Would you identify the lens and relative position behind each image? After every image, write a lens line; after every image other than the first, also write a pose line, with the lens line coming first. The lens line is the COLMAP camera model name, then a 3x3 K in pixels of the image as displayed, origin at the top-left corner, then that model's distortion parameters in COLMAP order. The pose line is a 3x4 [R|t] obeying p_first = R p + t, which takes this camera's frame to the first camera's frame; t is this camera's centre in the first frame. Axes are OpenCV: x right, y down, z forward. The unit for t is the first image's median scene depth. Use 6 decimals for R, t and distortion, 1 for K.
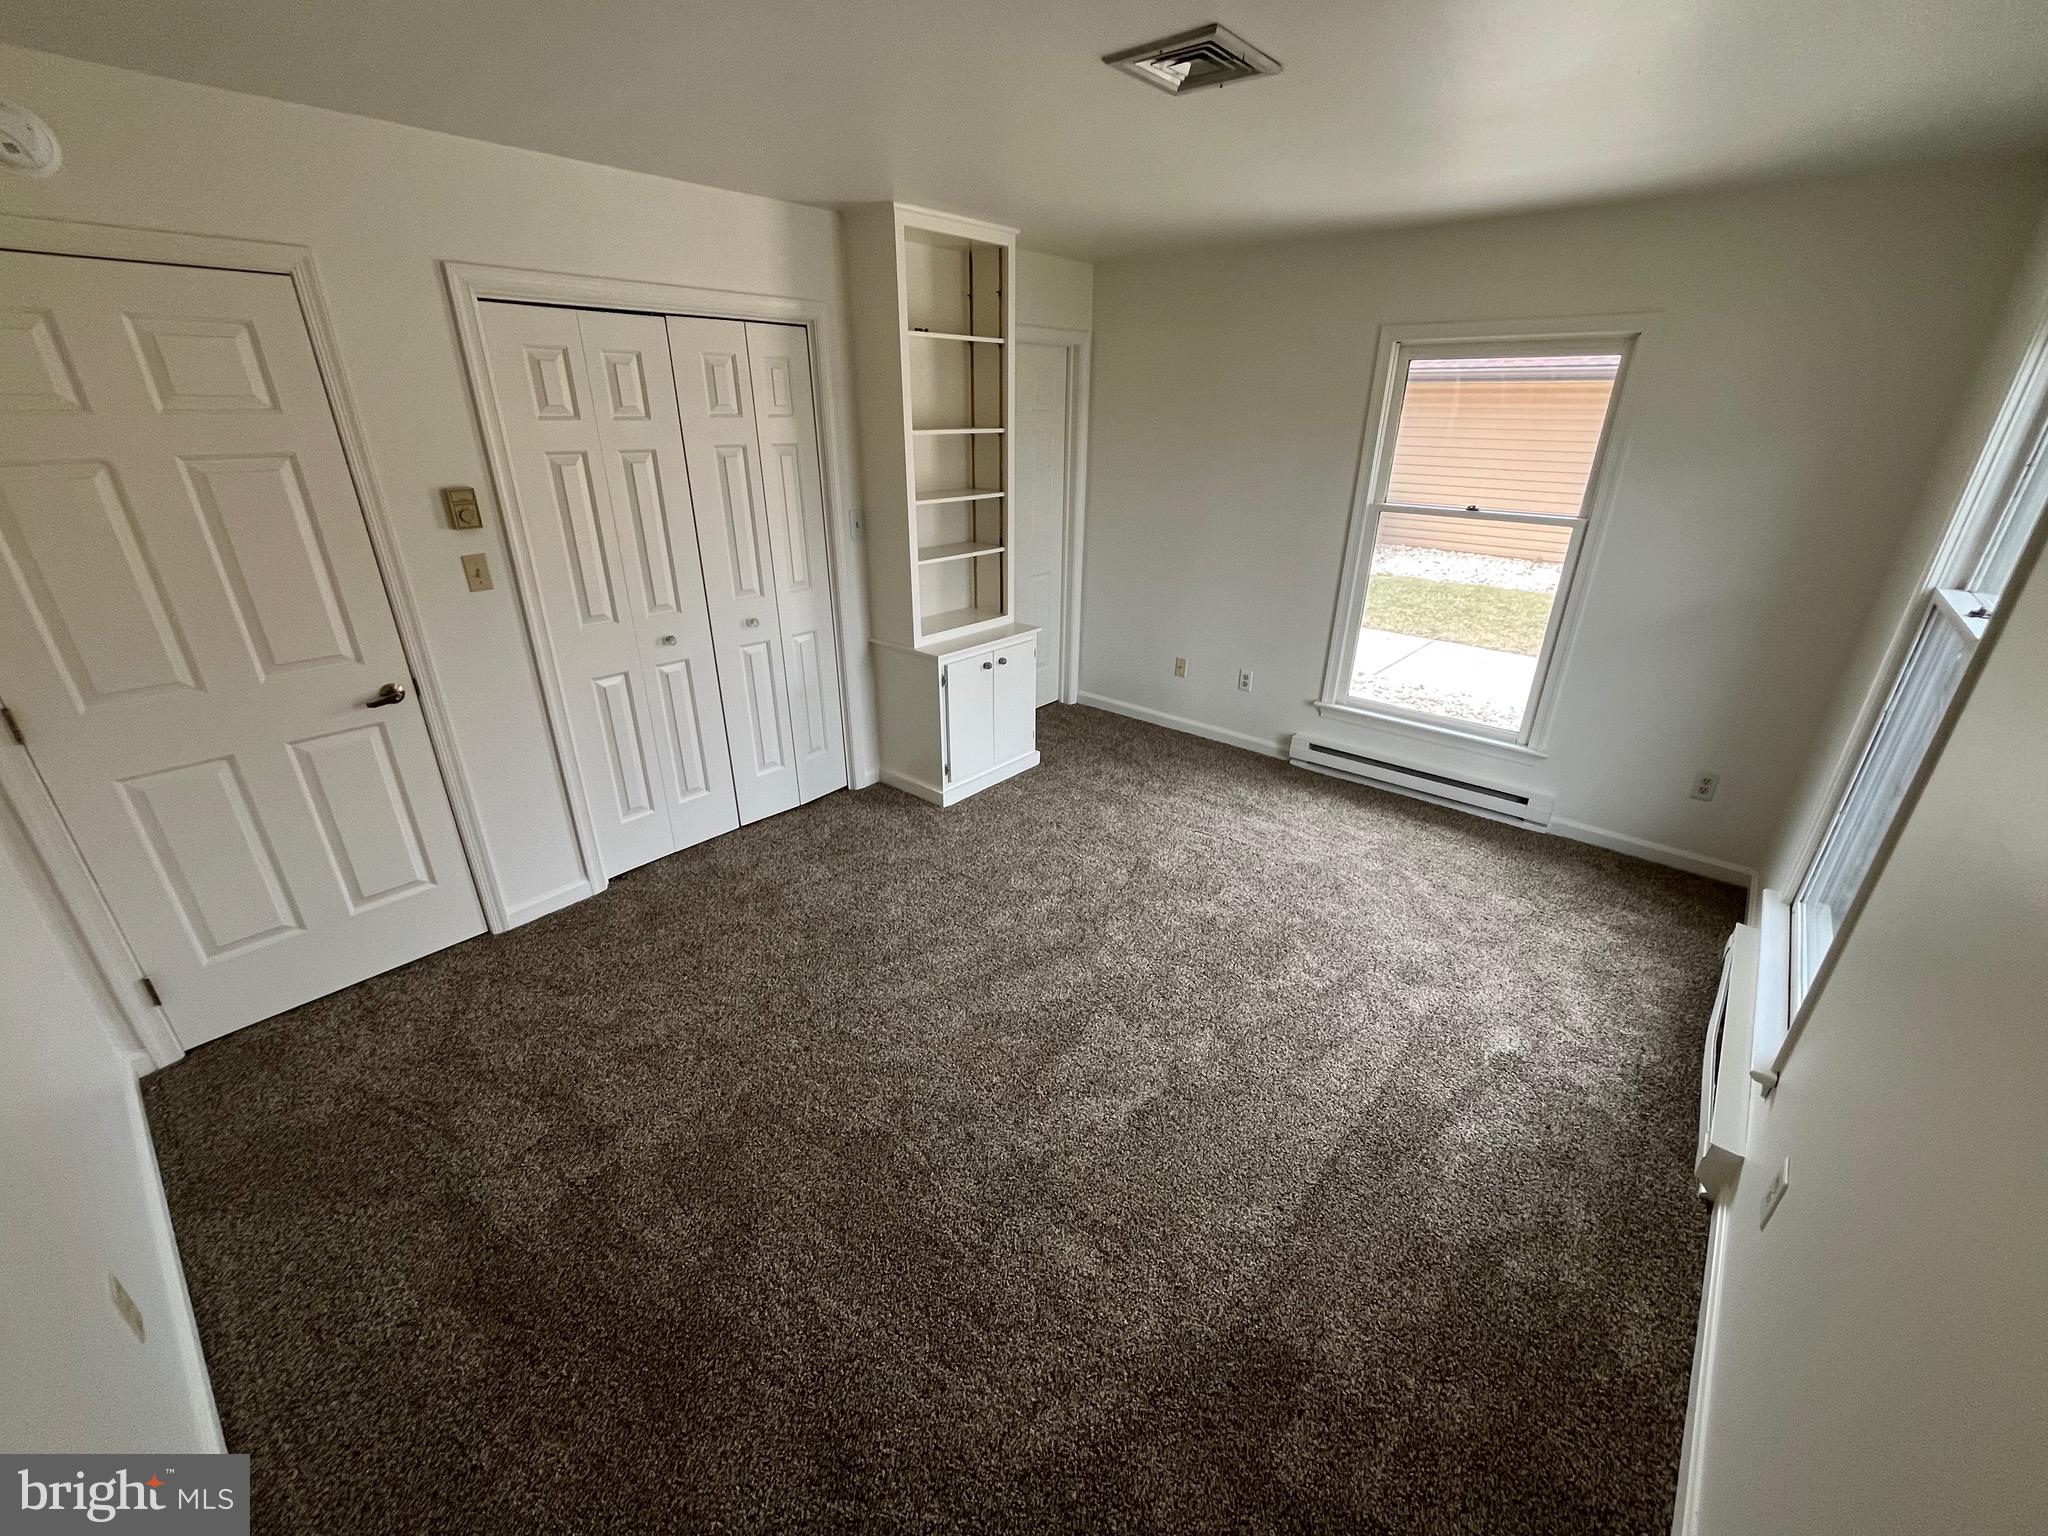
lens RADIAL K [[823.9, 0, 1020.6], [0, 823.9, 773.9], [0, 0, 1]] dist [-0.000840, -0.000742]
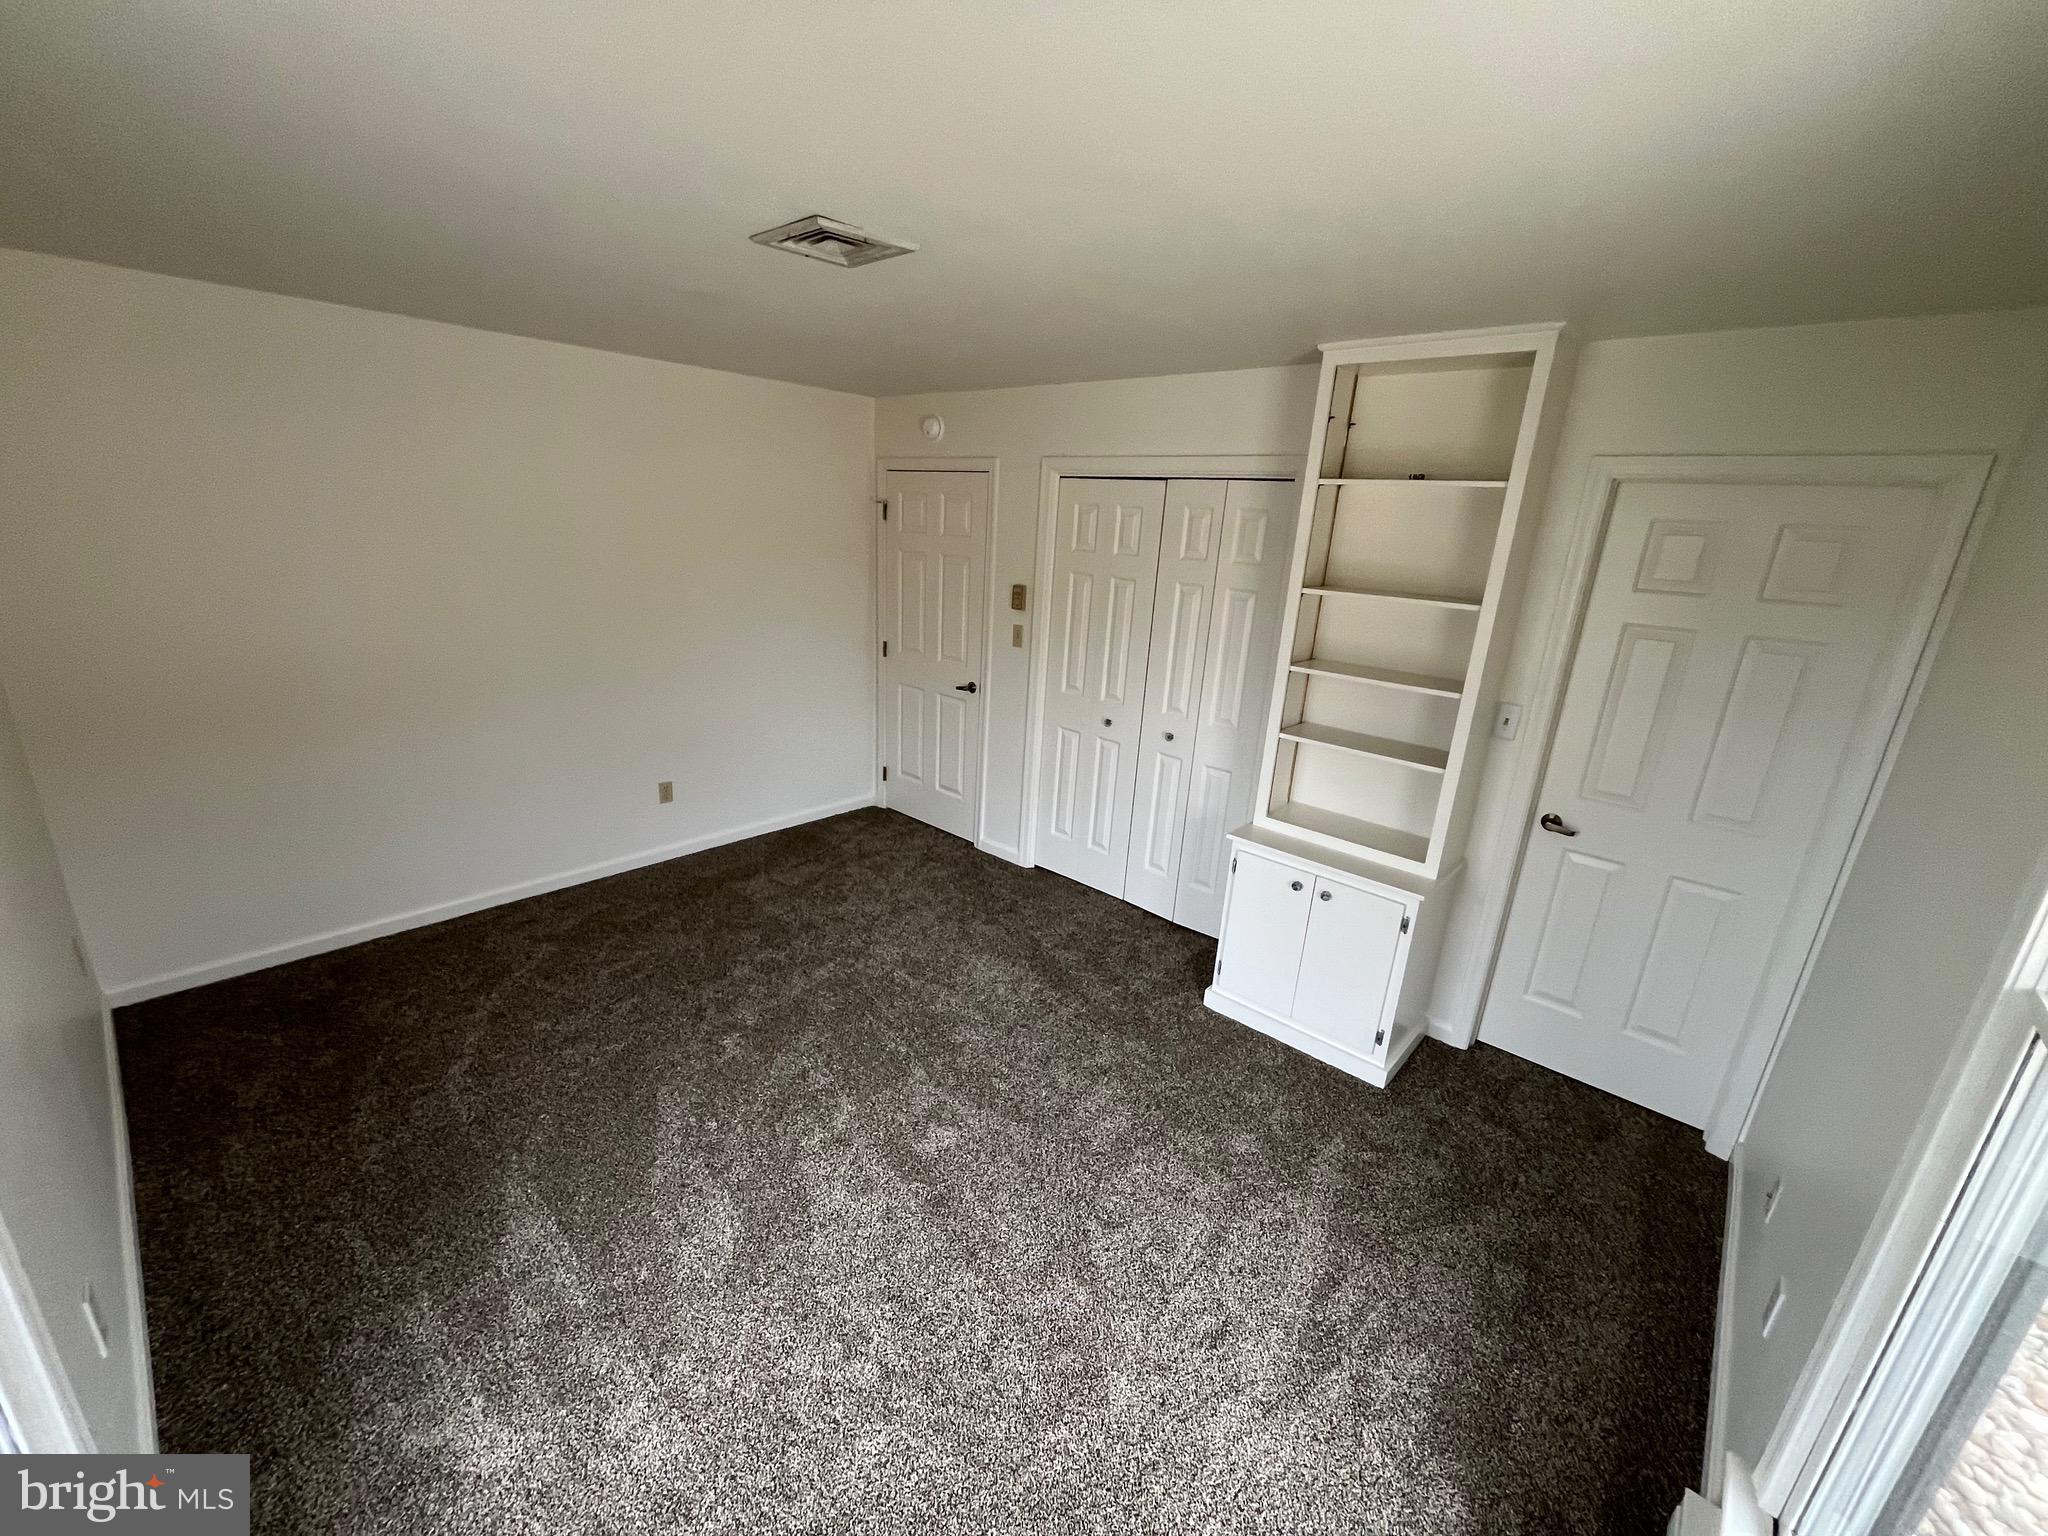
lens RADIAL K [[823.9, 0, 1020.0], [0, 823.9, 776.6], [0, 0, 1]] dist [-0.000840, -0.000742]
pose [[-0.026384, 0.290501, -0.956511, 0.761507], [-0.457301, 0.847347, 0.269961, -0.350667], [0.888920, 0.444536, 0.110490, 0.737732]]
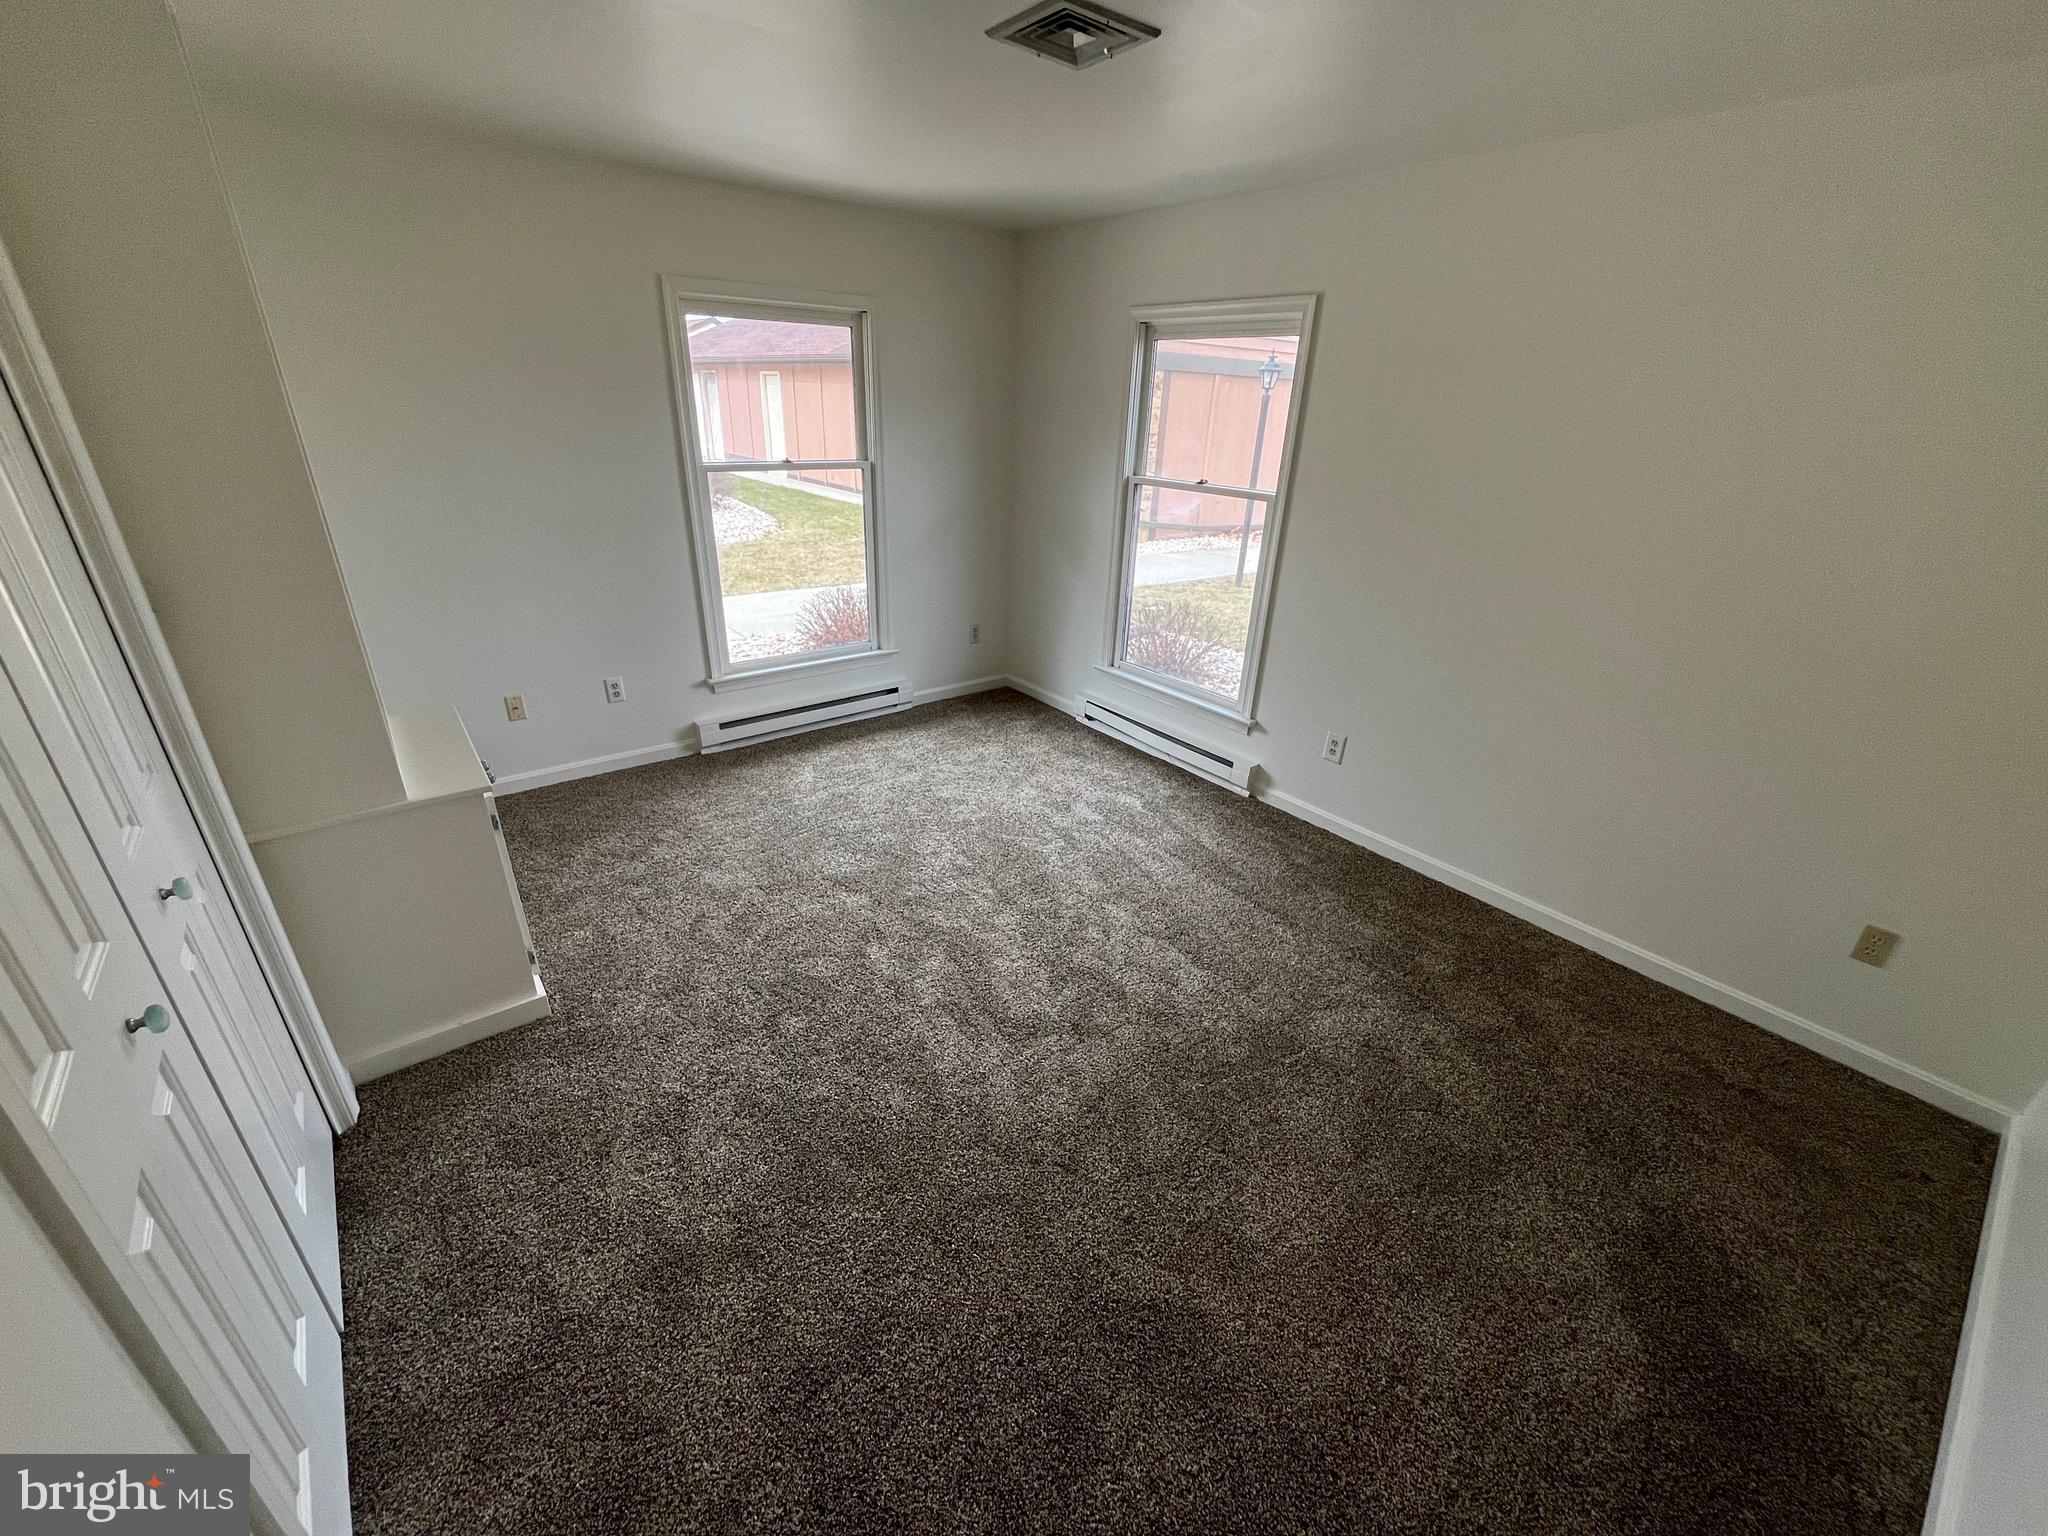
lens RADIAL K [[823.9, 0, 1028.0], [0, 823.9, 772.4], [0, 0, 1]] dist [-0.000840, -0.000742]
pose [[0.182150, -0.411668, 0.892945, -0.585360], [0.367222, 0.870908, 0.326600, -0.216406], [-0.912124, 0.268419, 0.309810, 0.514058]]
